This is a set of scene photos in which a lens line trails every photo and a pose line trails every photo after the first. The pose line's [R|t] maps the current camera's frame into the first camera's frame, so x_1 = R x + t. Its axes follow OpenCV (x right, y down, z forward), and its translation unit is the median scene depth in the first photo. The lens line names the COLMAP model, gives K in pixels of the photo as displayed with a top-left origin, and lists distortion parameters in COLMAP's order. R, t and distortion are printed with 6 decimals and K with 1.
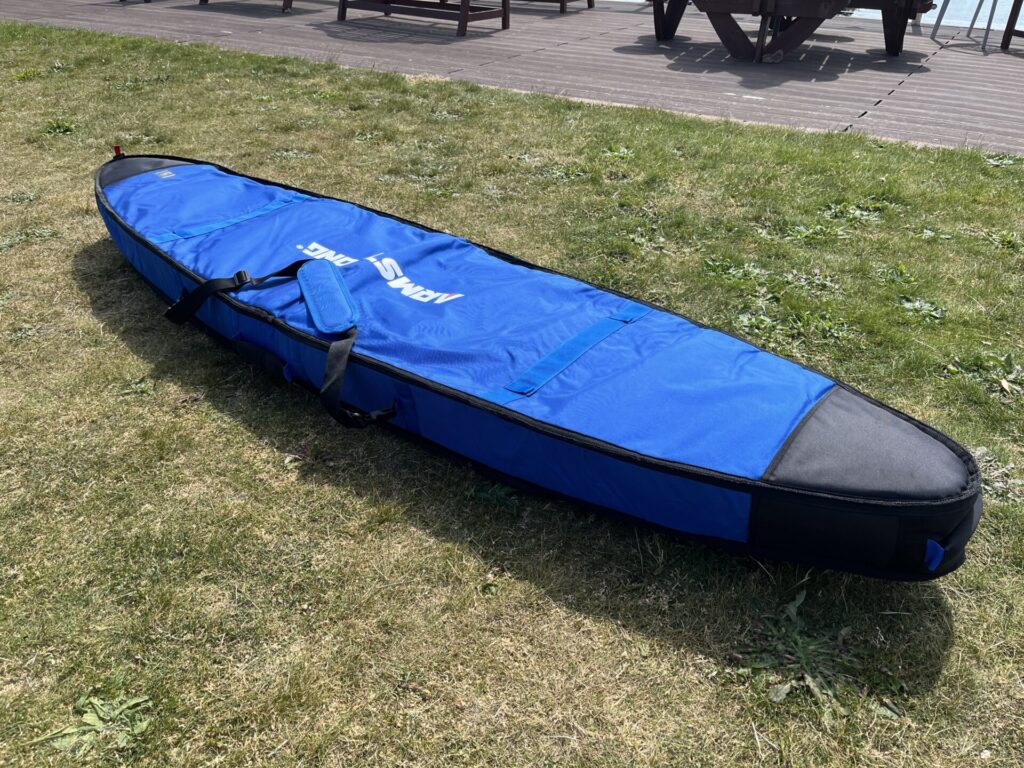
lens RADIAL K [[791.6, 0, 508.9], [0, 791.6, 386.7], [0, 0, 1]] dist [0.062078, -0.099278]
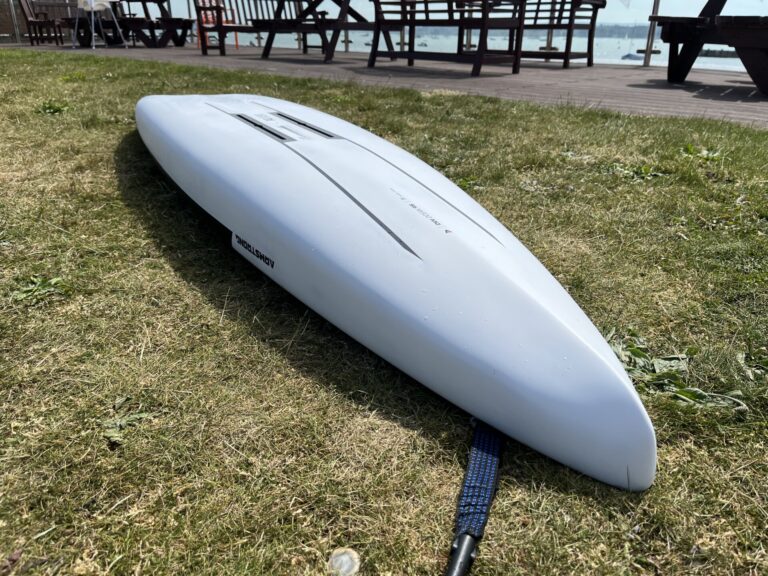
lens RADIAL K [[593.7, 0, 387.6], [0, 593.7, 283.4], [0, 0, 1]] dist [0.062078, -0.099278]
pose [[0.984128, 0.080318, -0.158244, -0.041413], [-0.101988, 0.985725, -0.133959, -0.062617], [0.145226, 0.147971, 0.978271, 0.369909]]
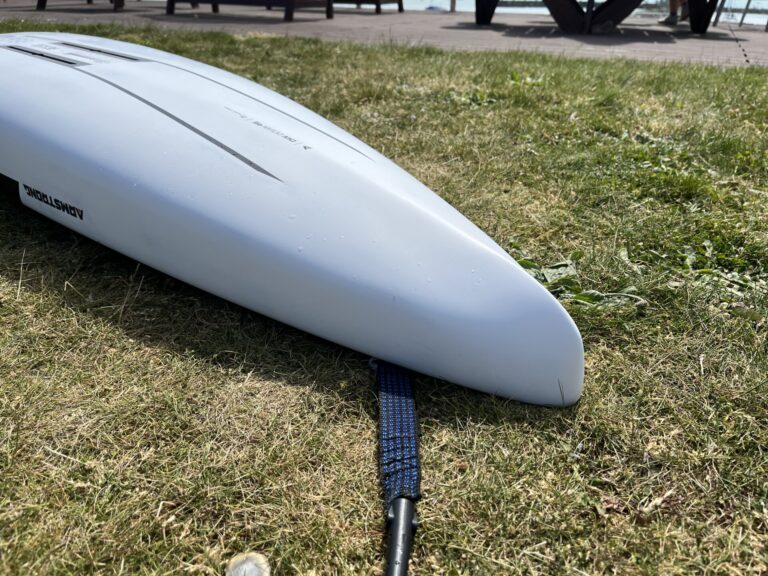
lens RADIAL K [[593.7, 0, 390.8], [0, 593.7, 289.9], [0, 0, 1]] dist [0.062078, -0.099278]
pose [[0.992606, -0.044060, 0.113105, -0.051066], [0.051837, 0.996421, -0.066766, -0.057480], [-0.109758, 0.072135, 0.991337, 0.399655]]
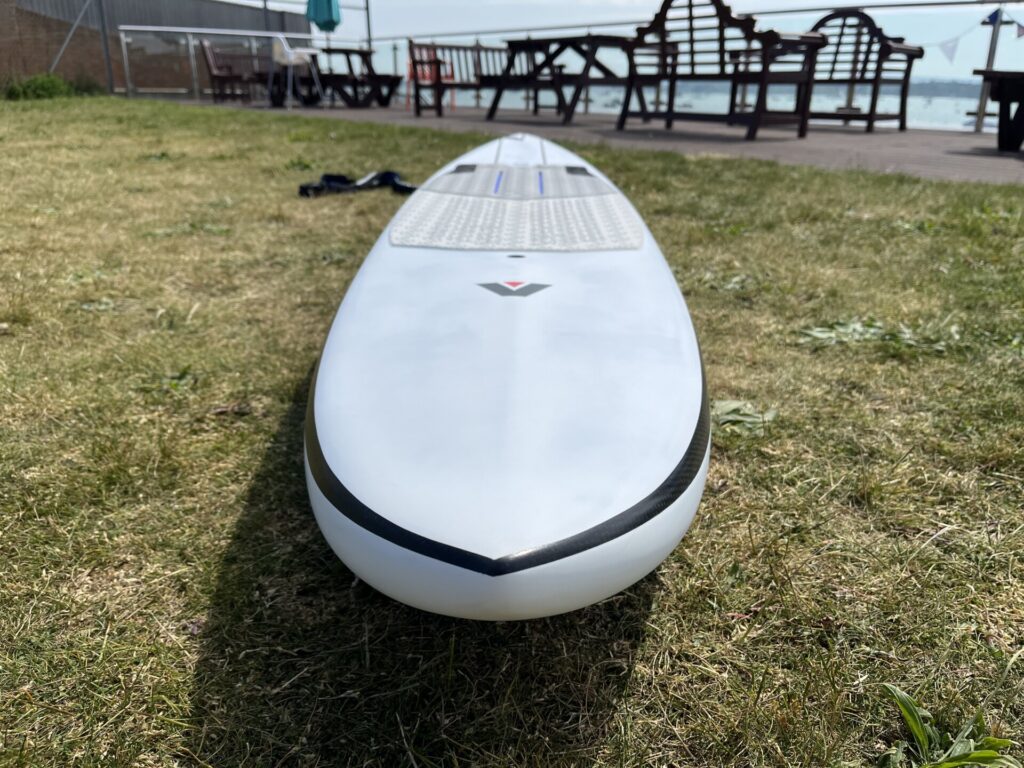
lens RADIAL K [[791.6, 0, 509.8], [0, 791.6, 378.4], [0, 0, 1]] dist [0.062078, -0.099278]
pose [[0.948553, 0.118737, -0.293512, -0.033806], [-0.172586, 0.971092, -0.164907, 0.021475], [0.265446, 0.207079, 0.941624, 0.235172]]
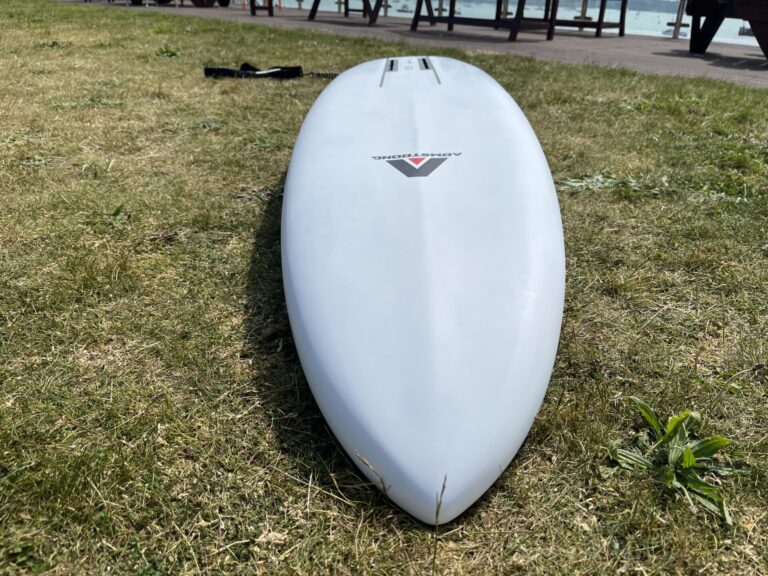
lens RADIAL K [[593.7, 0, 384.2], [0, 593.7, 292.2], [0, 0, 1]] dist [0.062078, -0.099278]
pose [[0.973063, 0.133566, -0.187904, -0.044338], [-0.149141, 0.986243, -0.071290, 0.031018], [0.175797, 0.097394, 0.979597, 0.220678]]
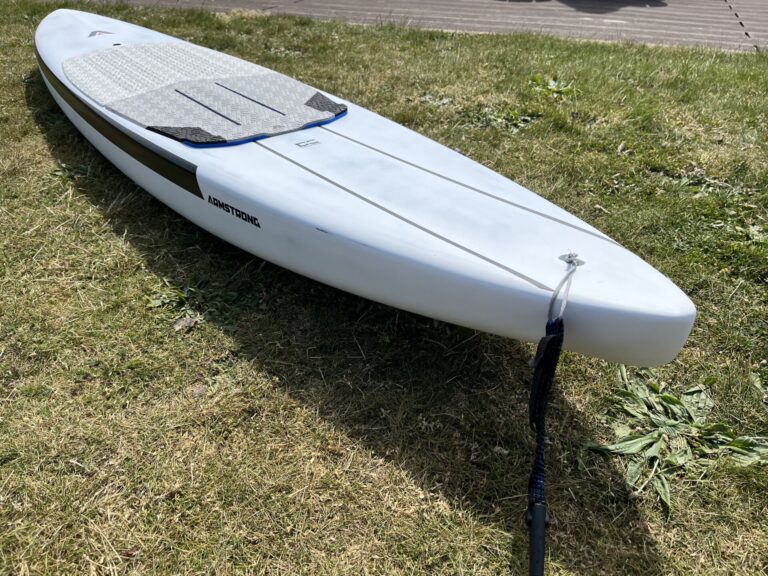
lens RADIAL K [[593.7, 0, 391.8], [0, 593.7, 291.2], [0, 0, 1]] dist [0.062078, -0.099278]
pose [[0.981123, -0.105788, 0.161885, -0.097380], [0.101207, 0.994203, 0.036308, -0.118933], [-0.164787, -0.019239, 0.986141, 0.403205]]
